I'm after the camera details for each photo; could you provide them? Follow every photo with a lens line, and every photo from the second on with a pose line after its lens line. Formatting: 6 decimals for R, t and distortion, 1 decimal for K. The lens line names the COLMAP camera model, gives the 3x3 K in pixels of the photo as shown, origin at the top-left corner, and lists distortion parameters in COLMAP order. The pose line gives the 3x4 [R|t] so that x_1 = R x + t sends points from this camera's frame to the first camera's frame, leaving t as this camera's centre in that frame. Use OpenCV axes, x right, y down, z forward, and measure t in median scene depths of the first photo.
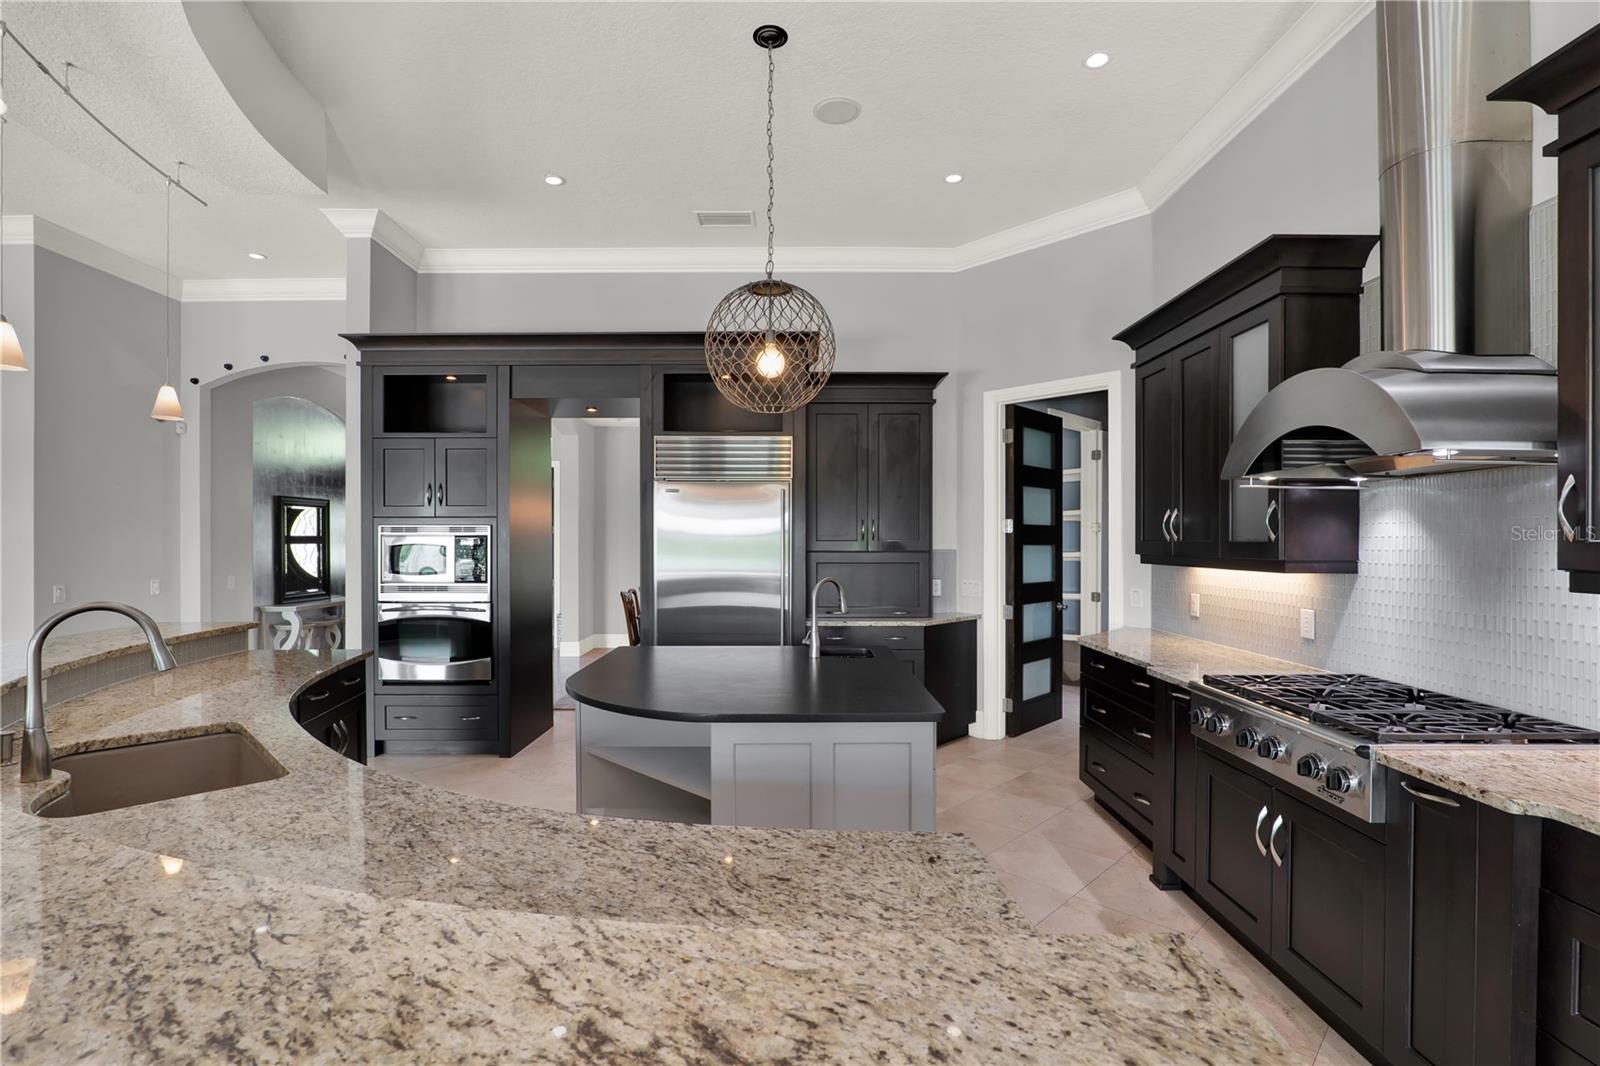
lens RADIAL K [[759.4, 0, 800.2], [0, 759.4, 539.2], [0, 0, 1]] dist [-0.018258, 0.000357]
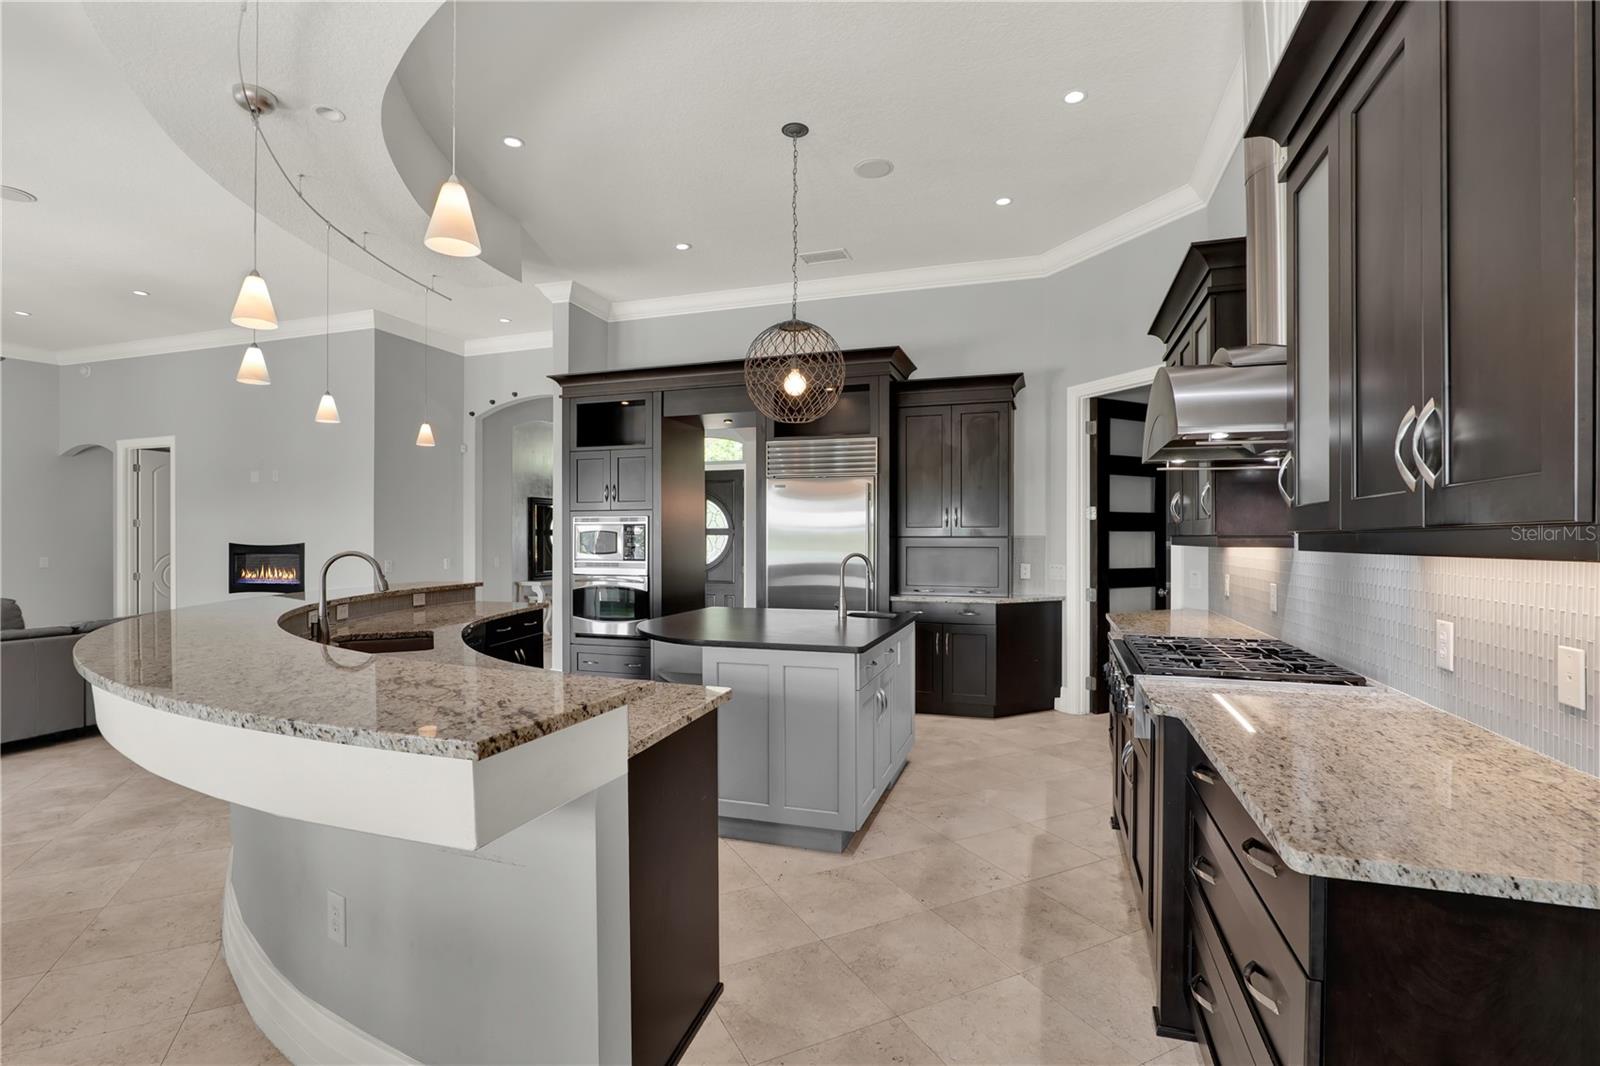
lens RADIAL K [[760.7, 0, 803.4], [0, 760.7, 535.9], [0, 0, 1]] dist [-0.022453, 0.000025]
pose [[0.947913, -0.001193, -0.318527, 0.252107], [0.000258, 0.999996, -0.002977, 0.019237], [0.318529, 0.002740, 0.947909, -0.141118]]
